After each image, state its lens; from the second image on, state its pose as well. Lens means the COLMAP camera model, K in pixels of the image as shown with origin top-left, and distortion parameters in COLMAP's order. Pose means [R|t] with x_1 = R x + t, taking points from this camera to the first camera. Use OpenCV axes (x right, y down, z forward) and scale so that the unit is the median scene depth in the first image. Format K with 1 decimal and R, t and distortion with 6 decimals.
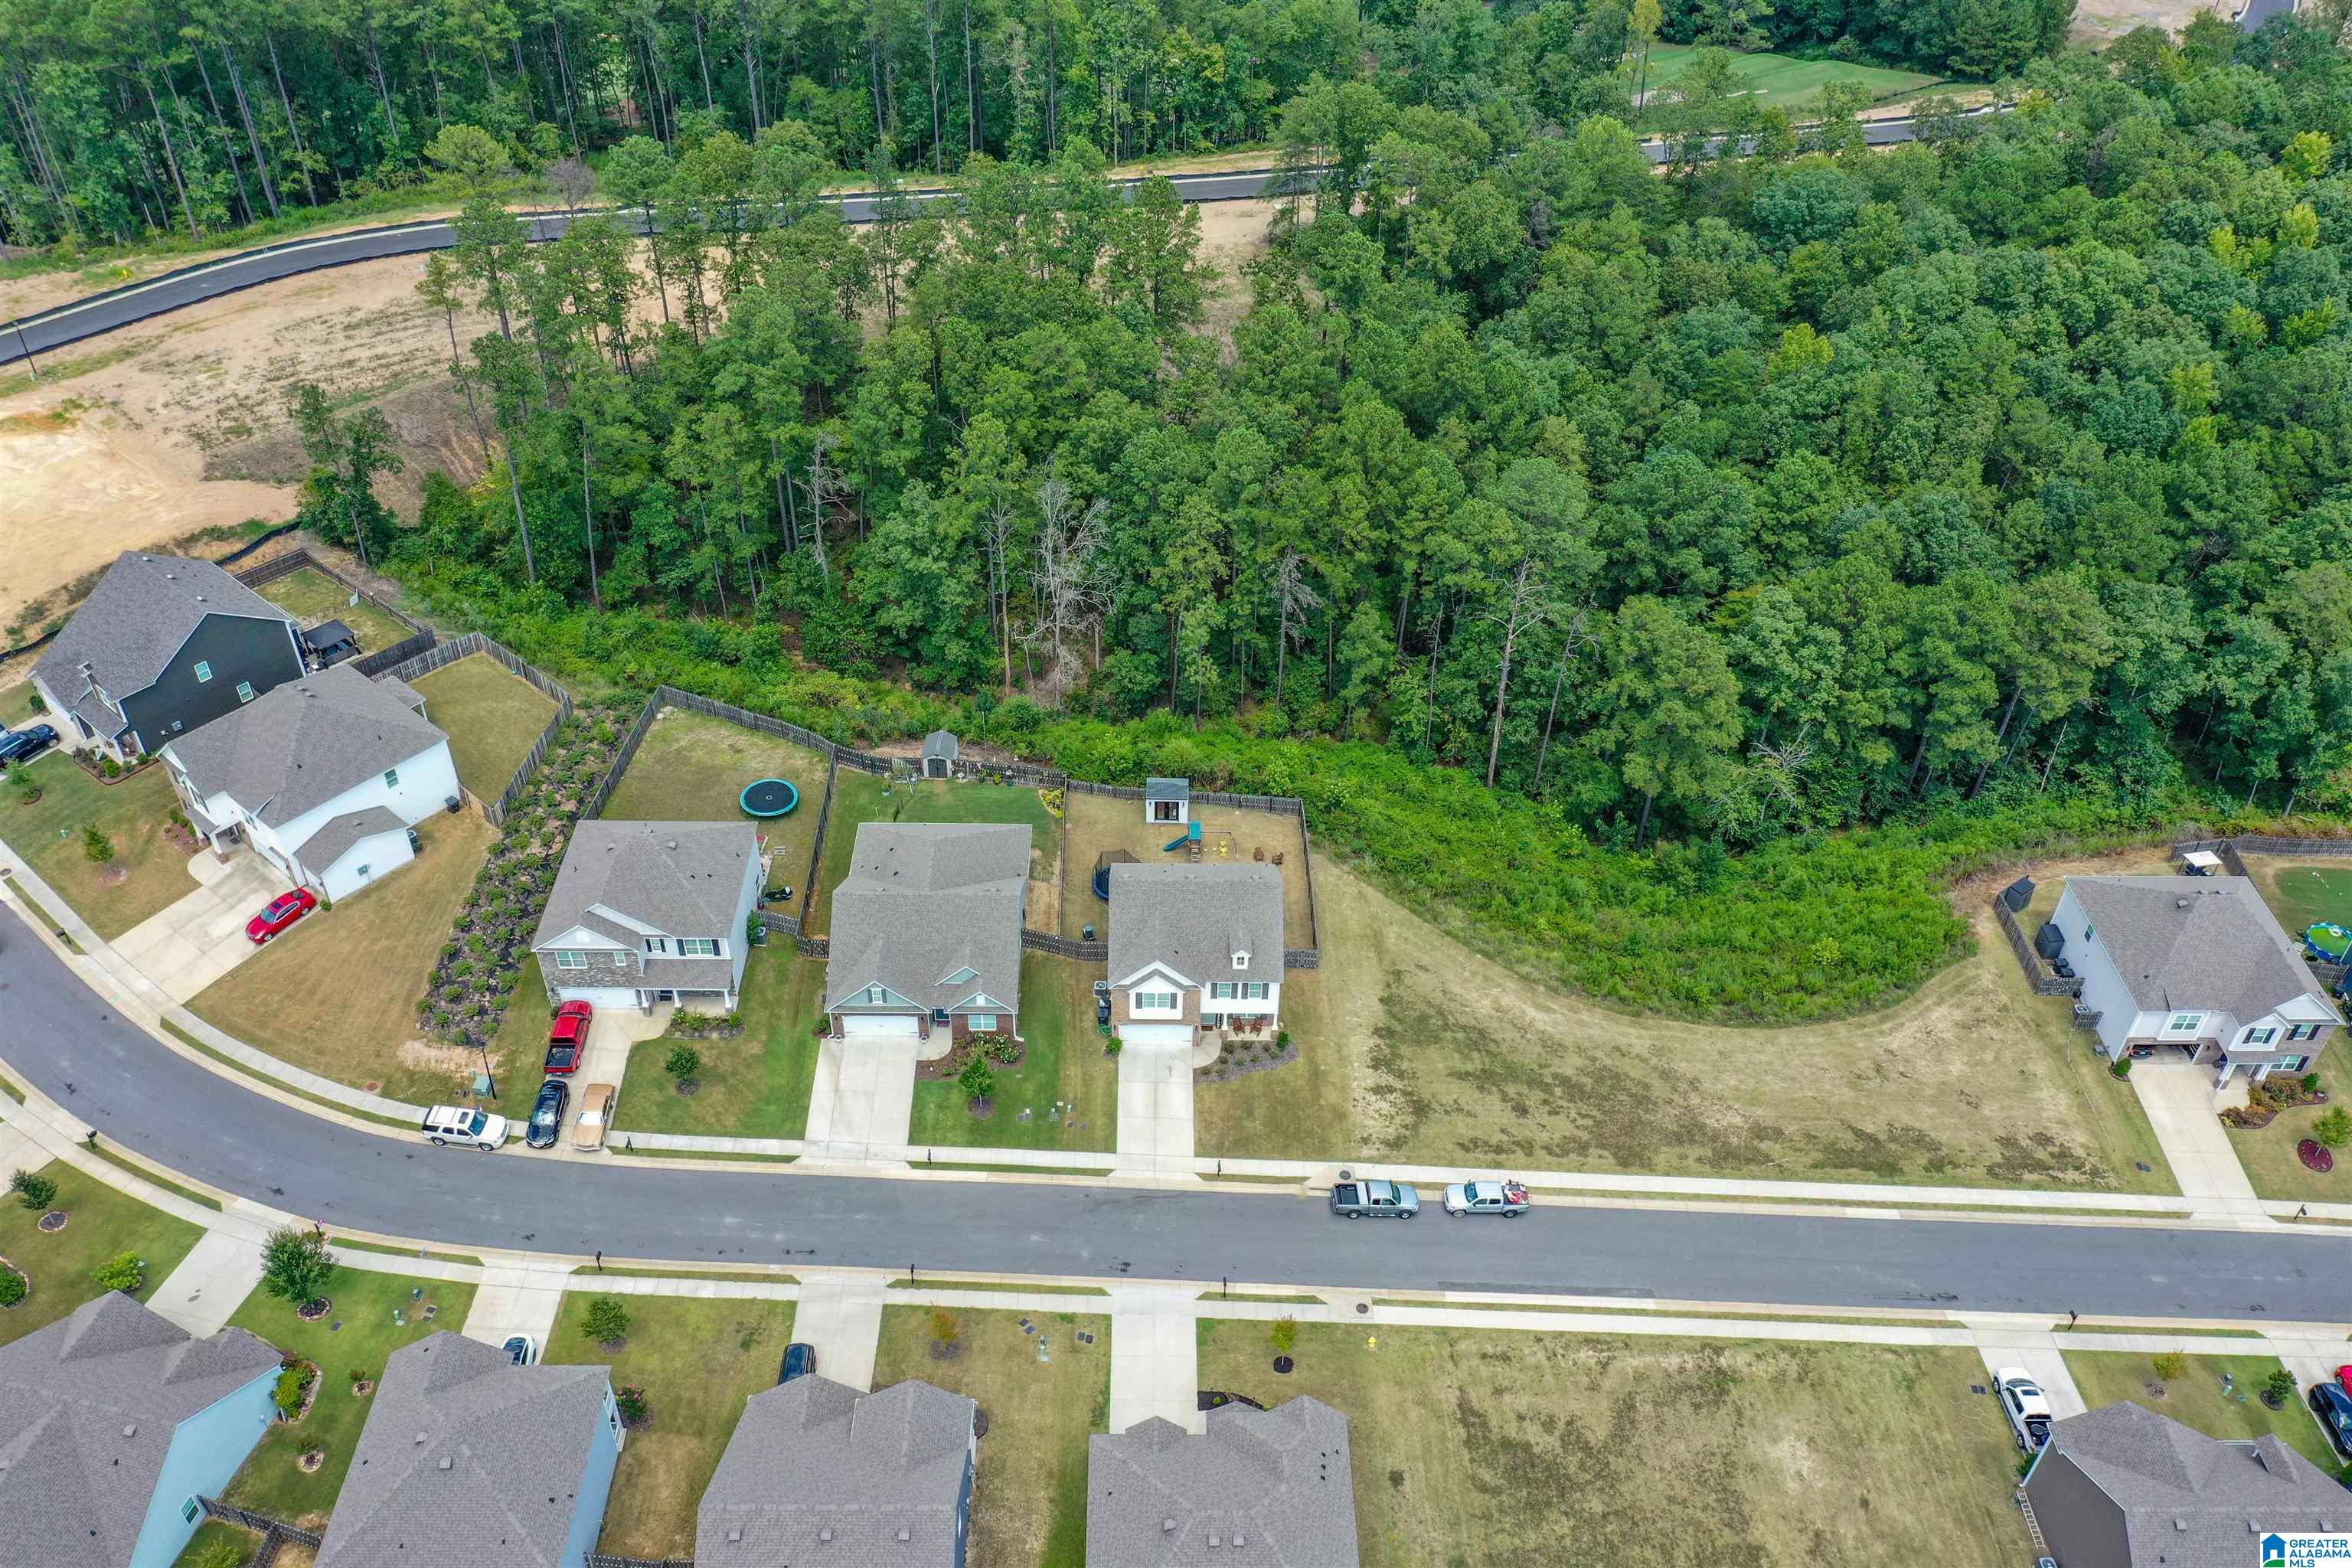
lens RADIAL K [[1851.0, 0, 1176.0], [0, 1851.0, 784.0], [0, 0, 1]] dist [0.009939, -0.004728]
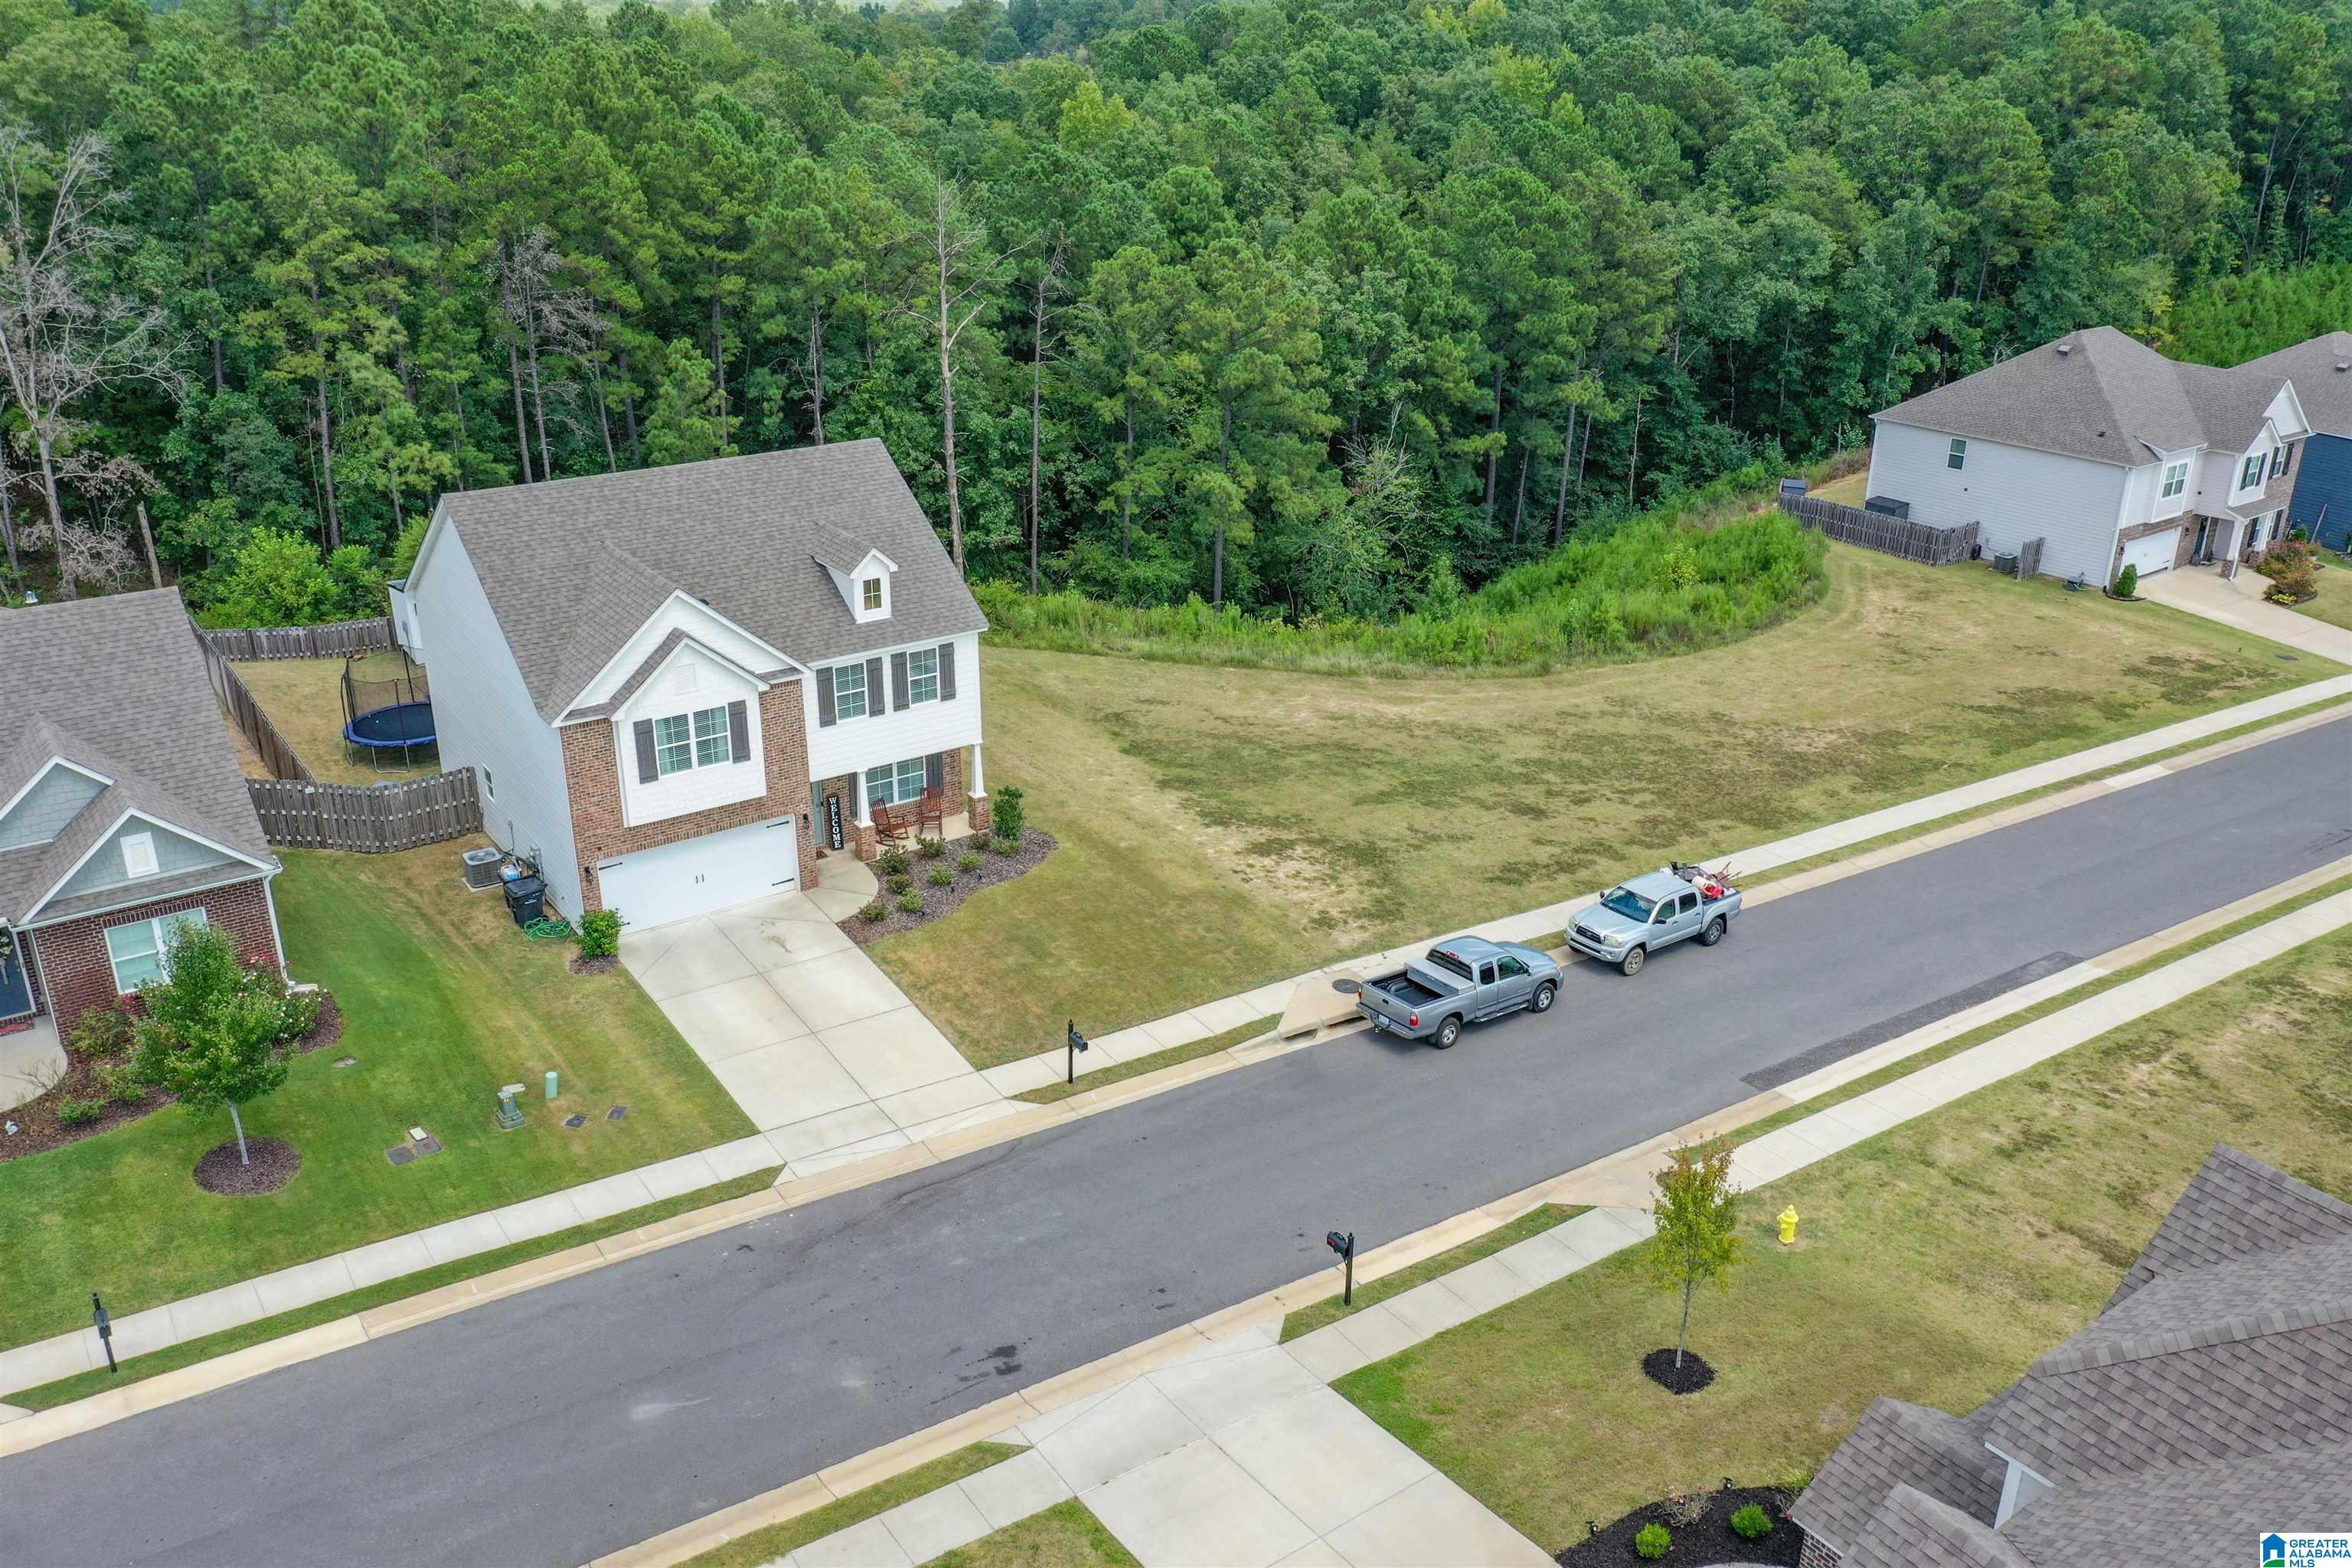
lens RADIAL K [[1851.0, 0, 1176.0], [0, 1851.0, 784.0], [0, 0, 1]] dist [0.009939, -0.004728]
pose [[0.819563, -0.232328, 0.523776, -0.118573], [0.370944, 0.911831, -0.175968, 0.214862], [-0.436713, 0.338508, 0.833483, 0.650186]]
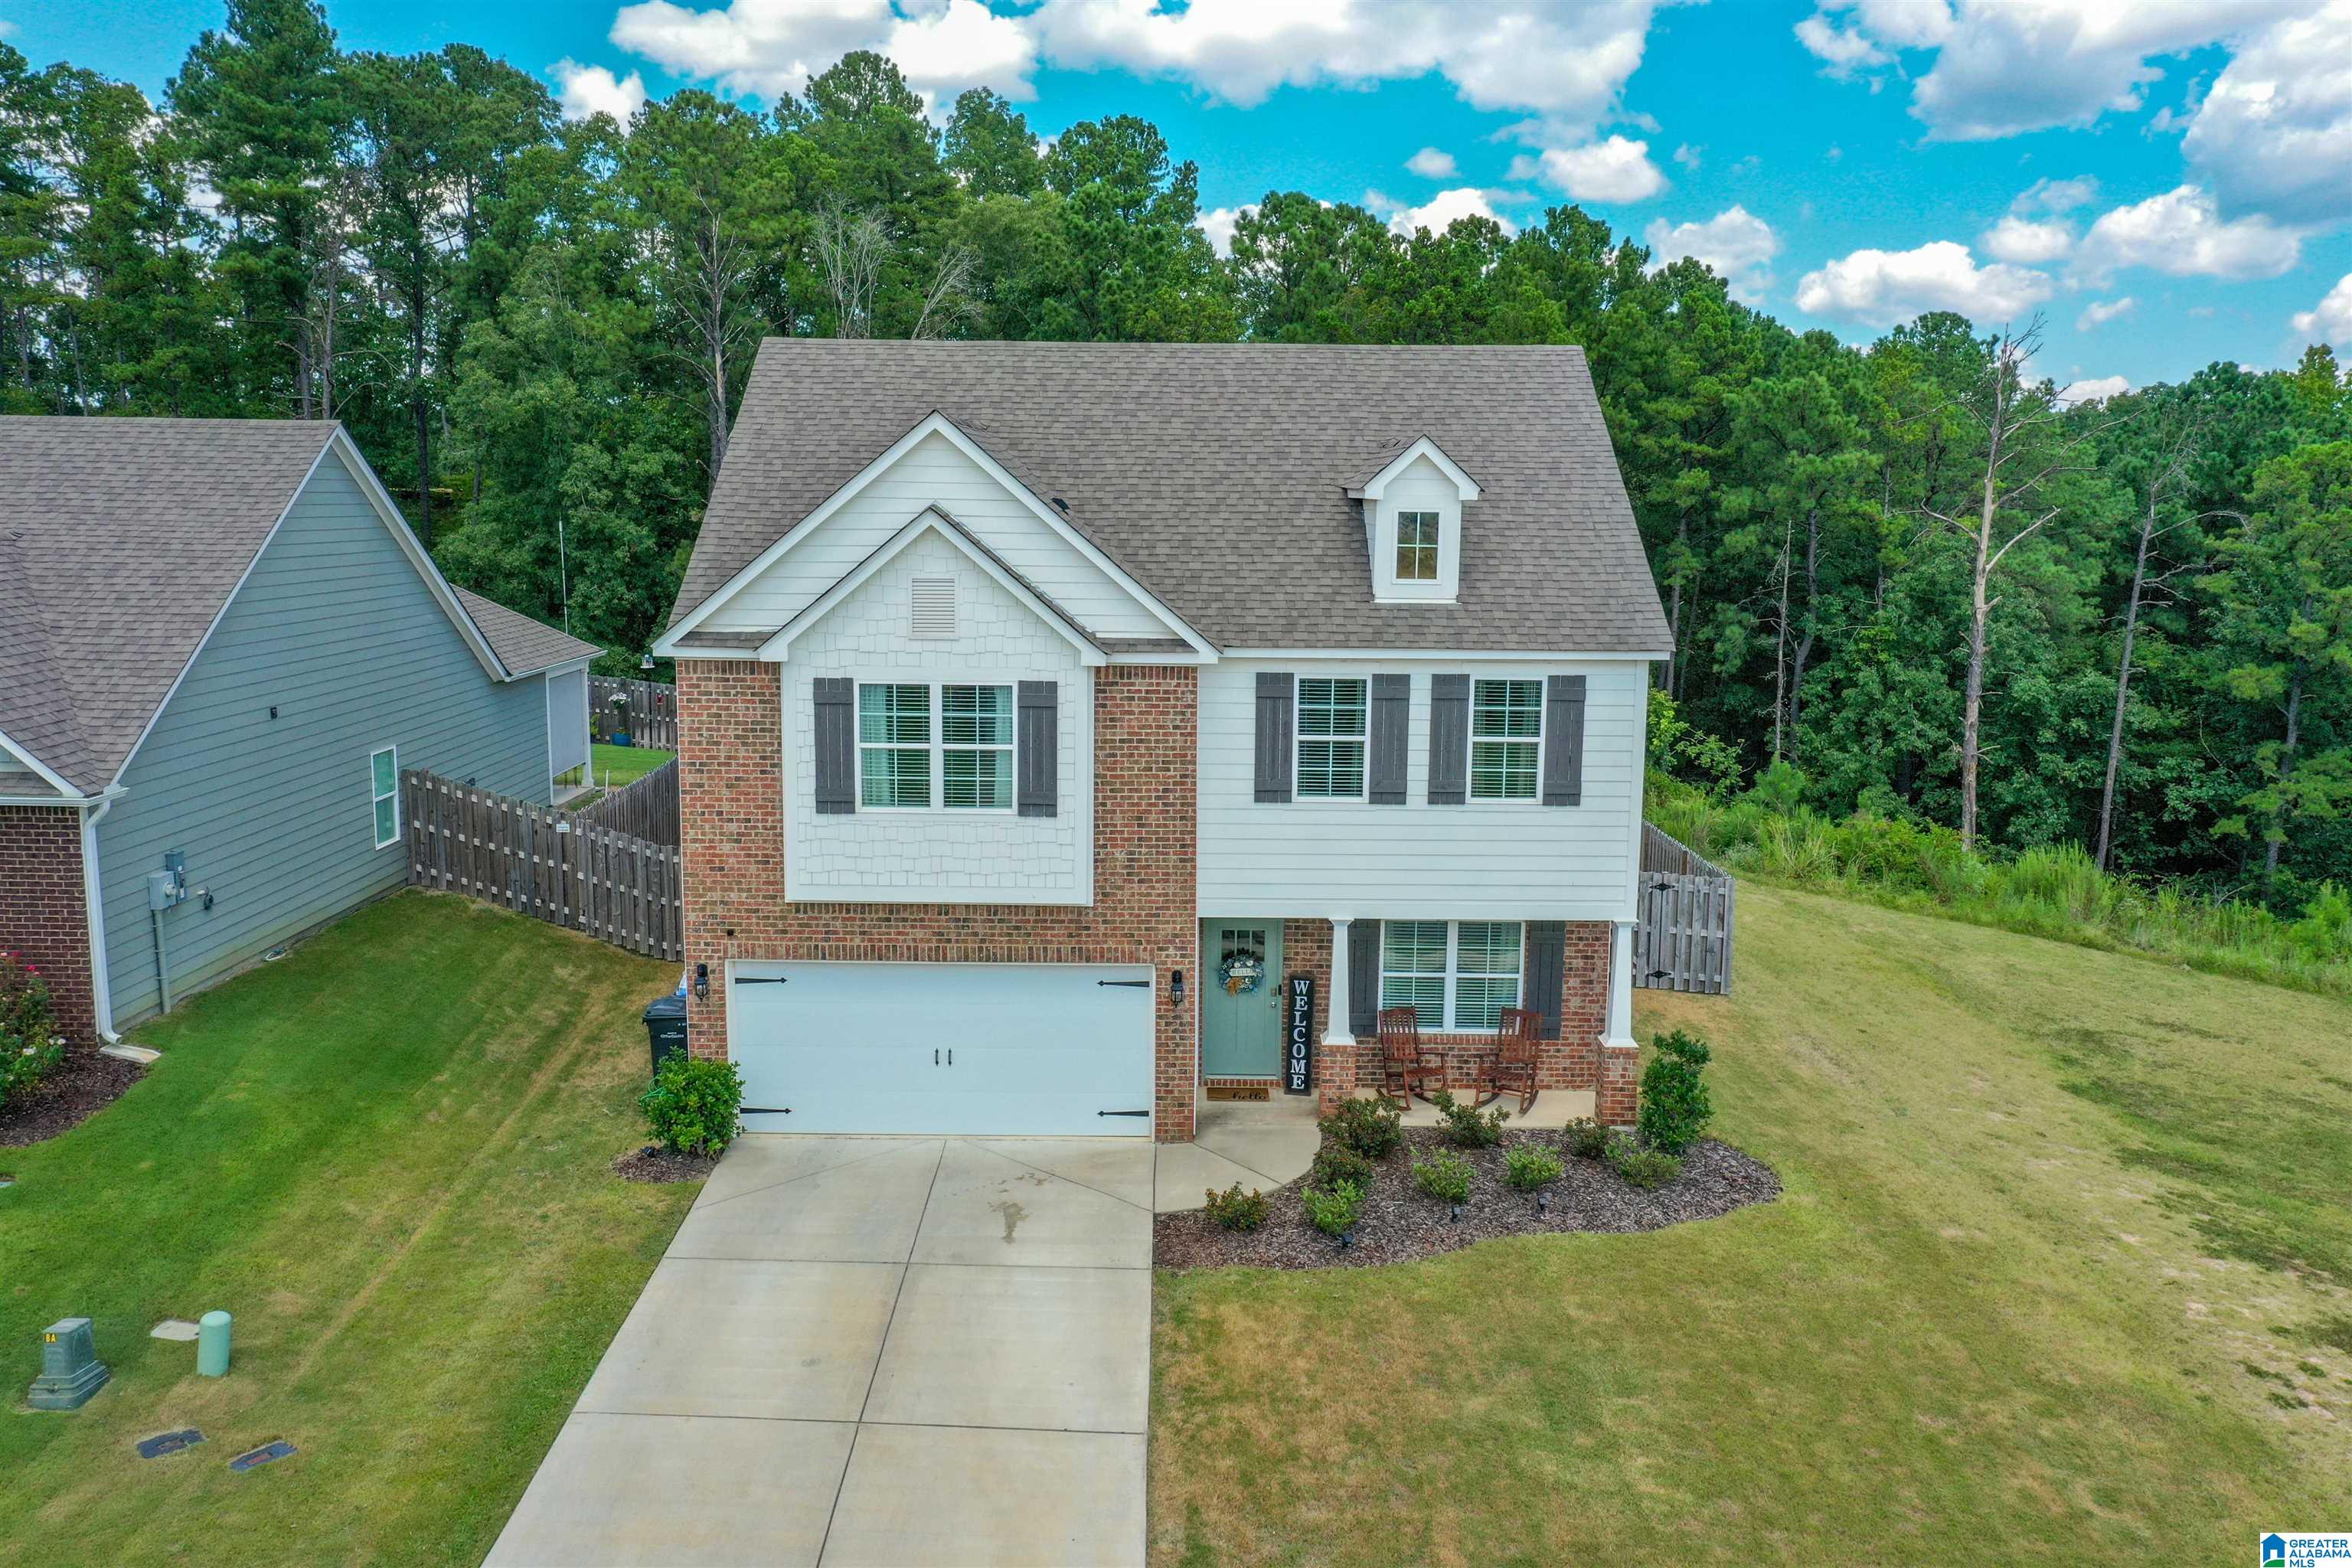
lens RADIAL K [[1866.2, 0, 1176.8], [0, 1866.2, 785.4], [0, 0, 1]] dist [0.005985, -0.002778]
pose [[0.999954, -0.007504, -0.005943, 0.012160], [0.003429, 0.860437, -0.509546, 0.201553], [0.008937, 0.509502, 0.860423, 0.831887]]
